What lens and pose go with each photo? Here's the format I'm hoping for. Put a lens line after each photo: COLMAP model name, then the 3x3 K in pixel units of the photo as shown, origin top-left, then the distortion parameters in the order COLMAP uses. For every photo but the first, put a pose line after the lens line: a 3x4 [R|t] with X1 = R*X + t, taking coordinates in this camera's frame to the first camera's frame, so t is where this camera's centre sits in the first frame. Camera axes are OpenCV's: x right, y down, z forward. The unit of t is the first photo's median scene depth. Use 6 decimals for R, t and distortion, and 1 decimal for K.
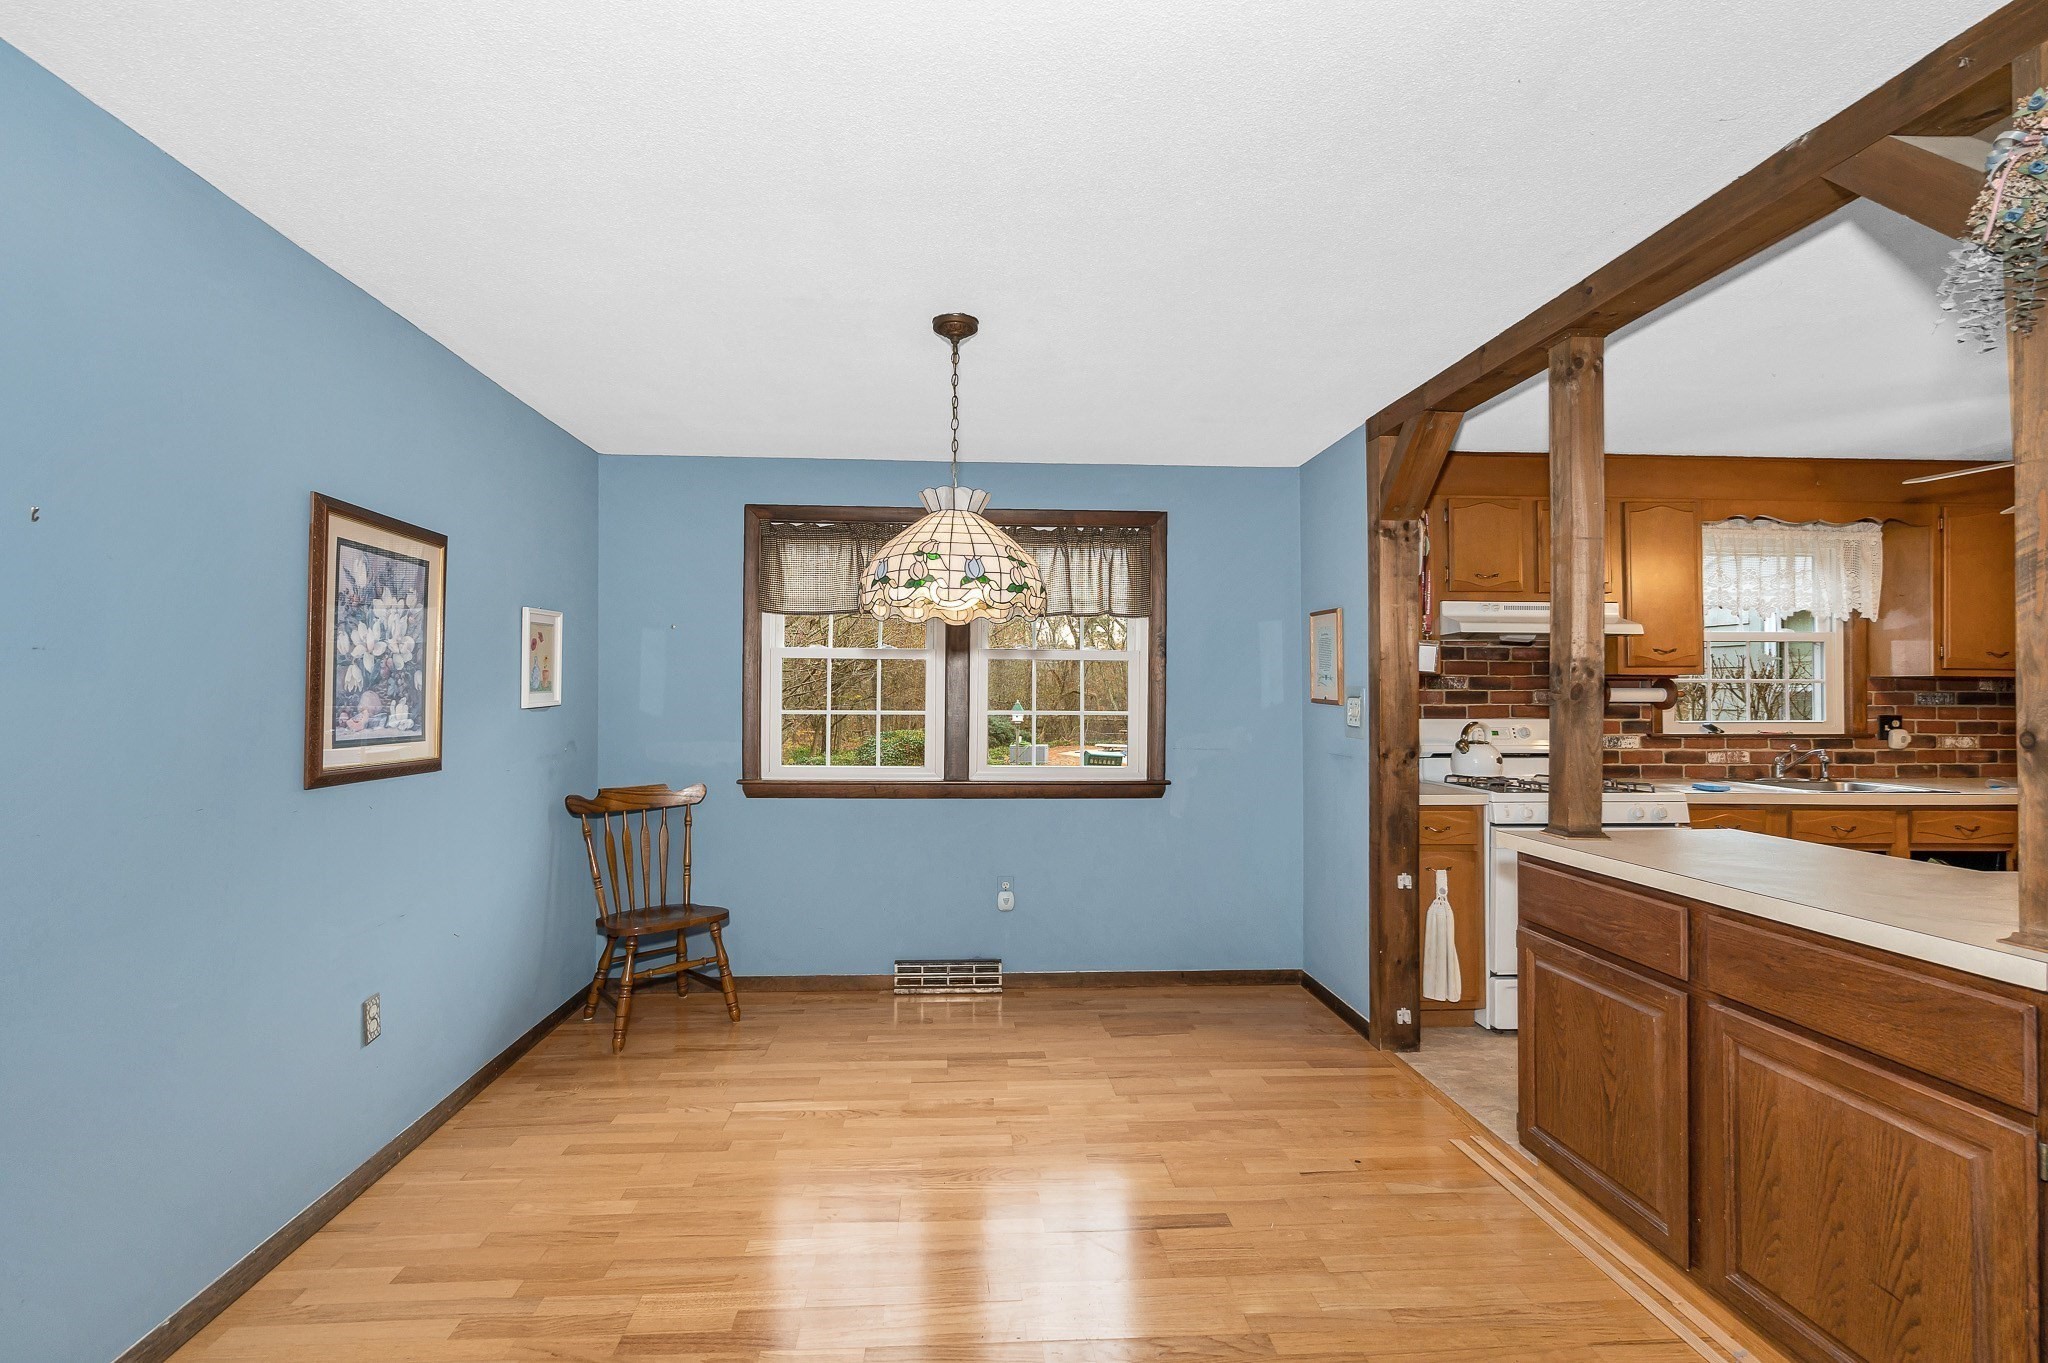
lens RADIAL K [[940.5, 0, 995.0], [0, 940.5, 681.0], [0, 0, 1]] dist [0.000101, 0.000150]
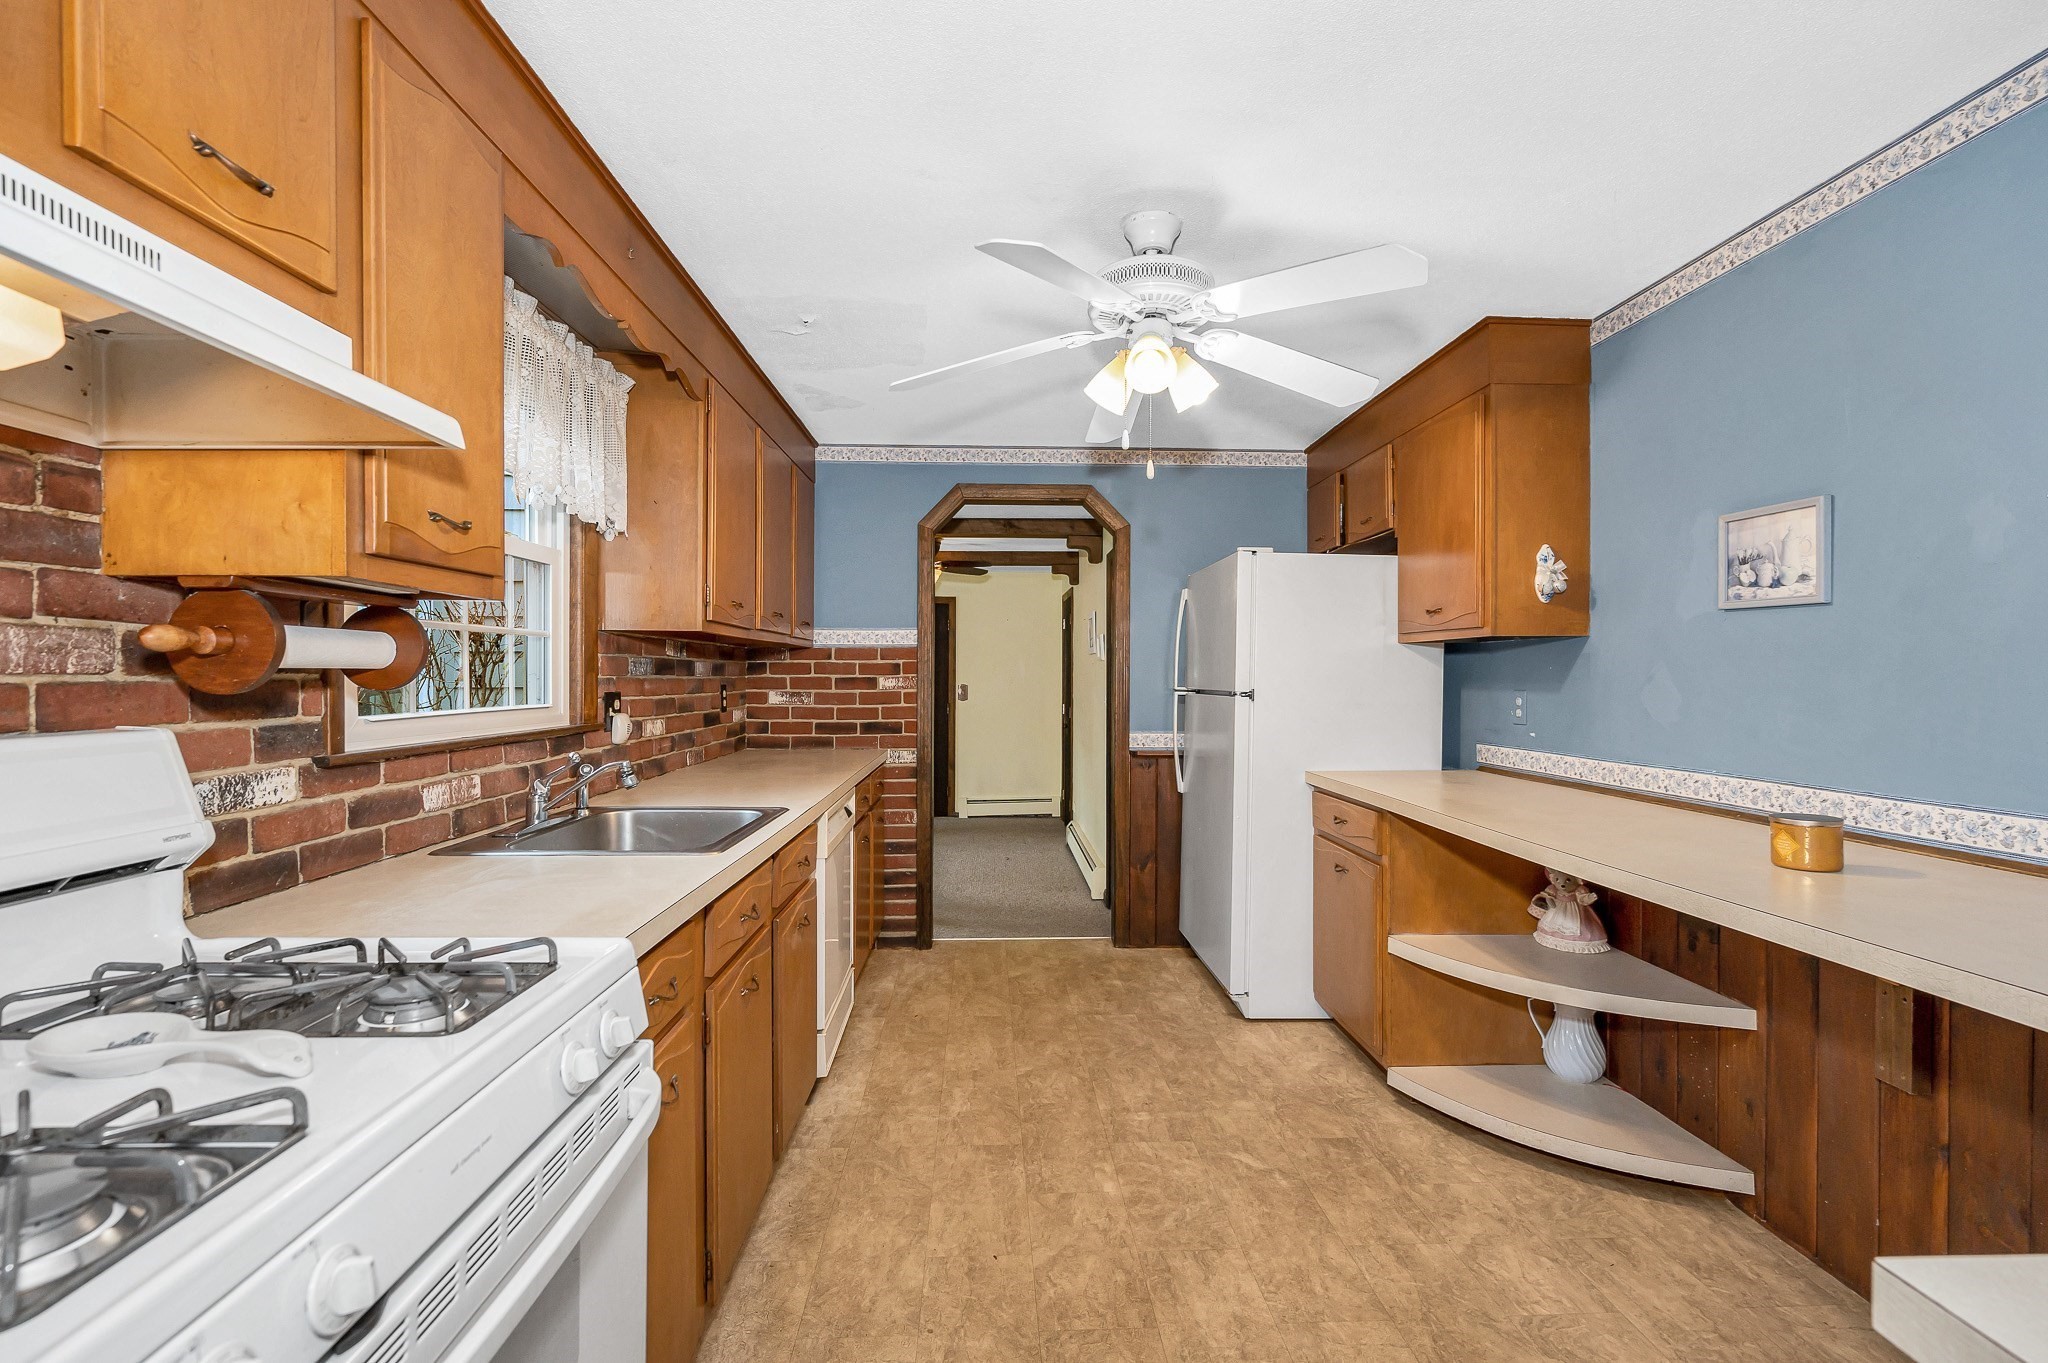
lens RADIAL K [[910.7, 0, 1031.0], [0, 910.7, 678.3], [0, 0, 1]] dist [0.001475, 0.000189]
pose [[0.021329, -0.006572, 0.999751, 0.347847], [-0.017483, 0.999823, 0.006945, 0.018267], [-0.999620, -0.017627, 0.021210, 0.716664]]
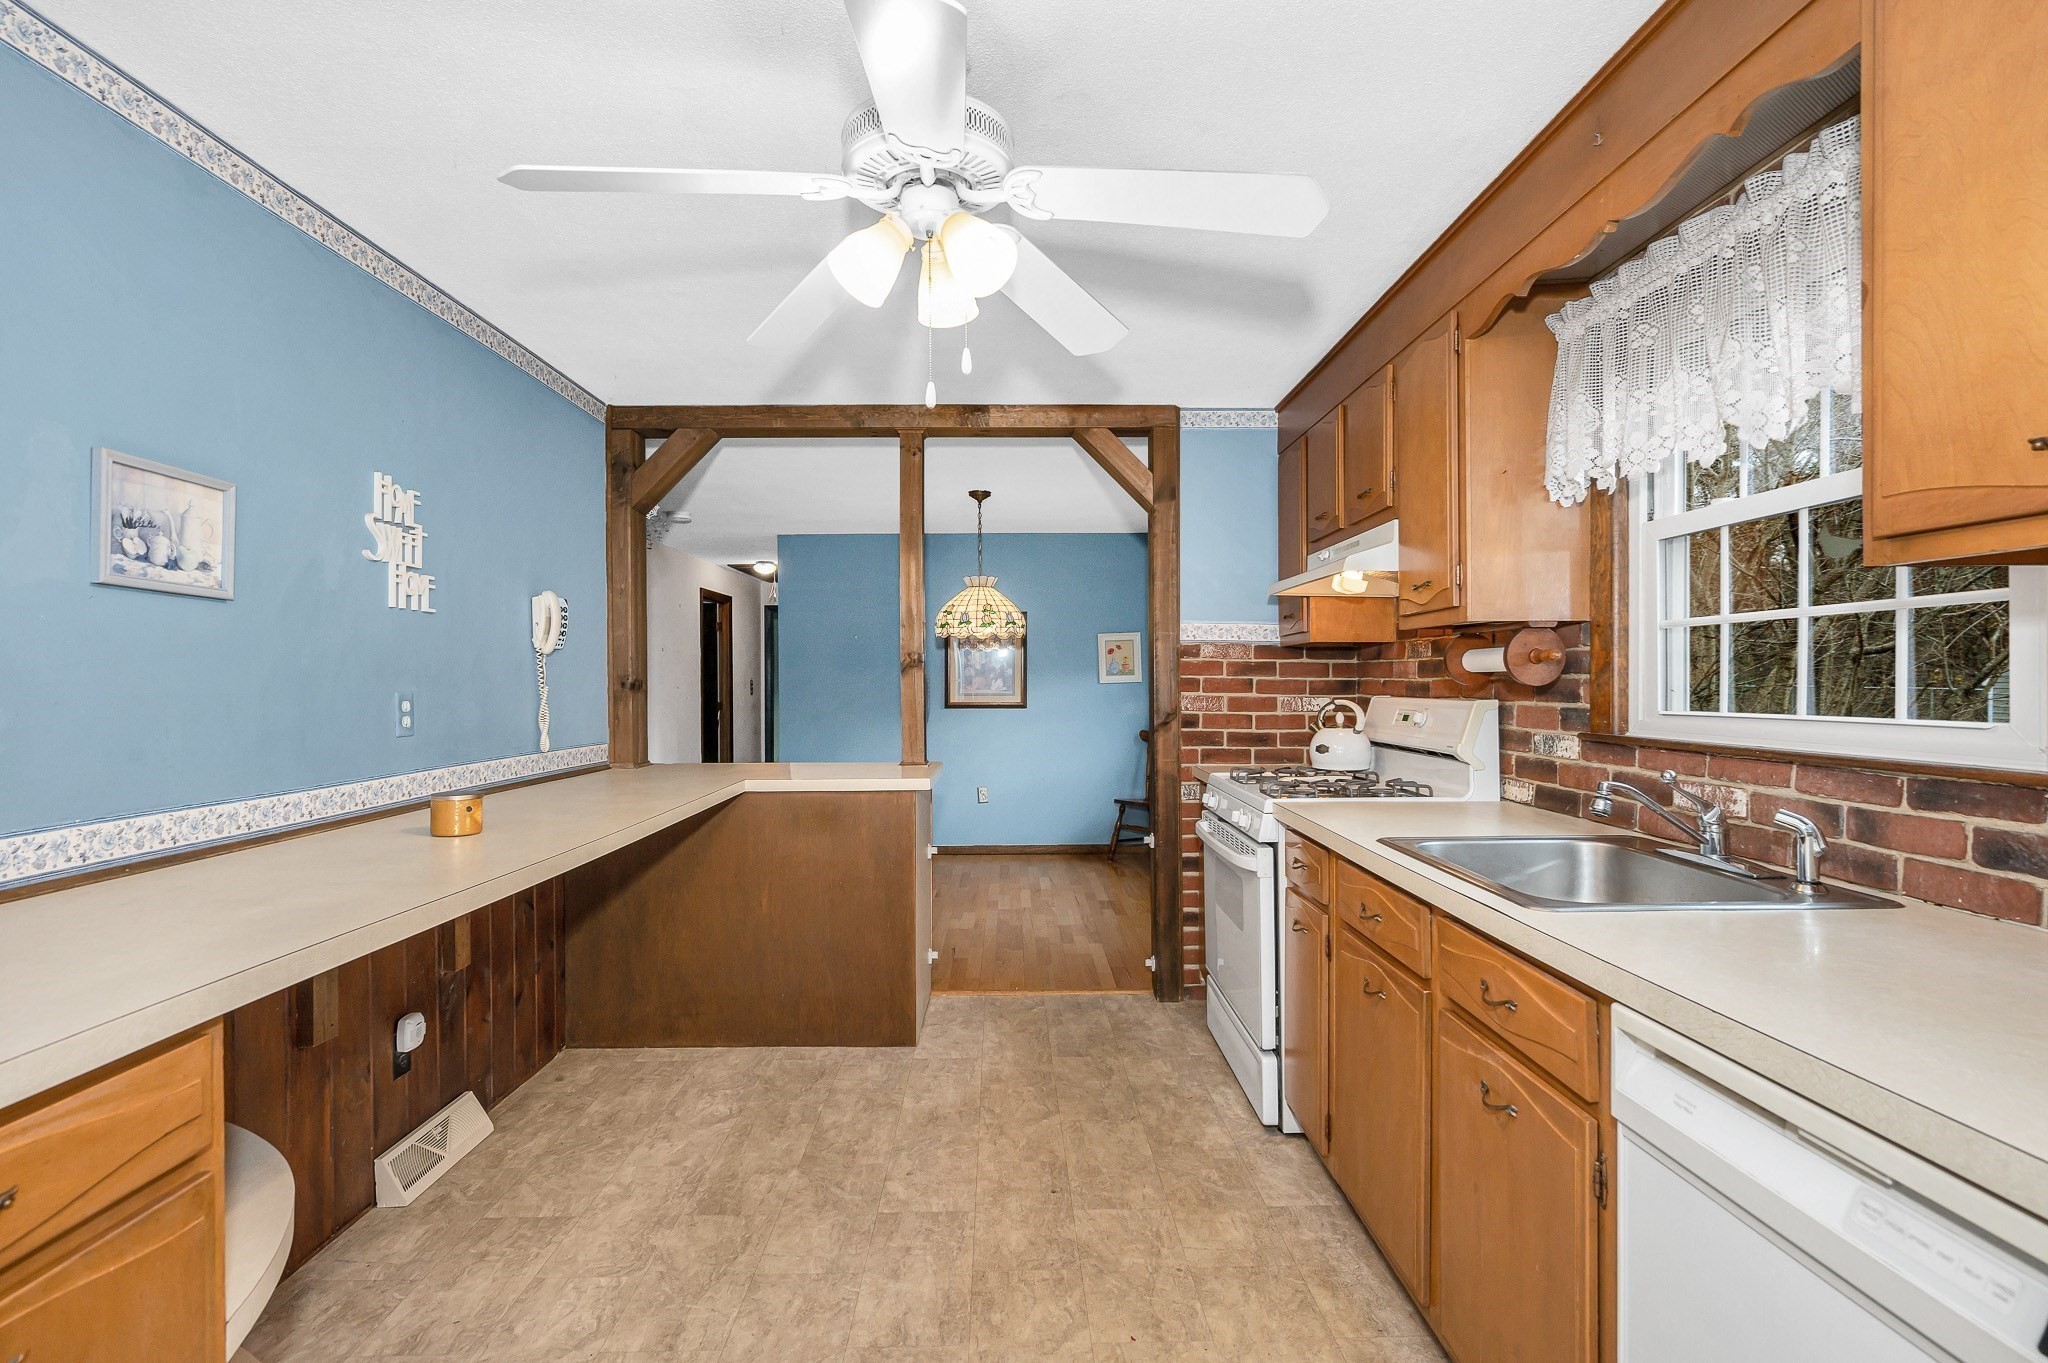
lens RADIAL K [[973.9, 0, 1032.6], [0, 973.9, 681.8], [0, 0, 1]] dist [0.001547, 0.000154]
pose [[-0.041089, -0.003630, -0.999149, 1.239947], [0.020370, 0.999783, -0.004470, 0.024145], [0.998948, -0.020536, -0.041006, 0.718358]]
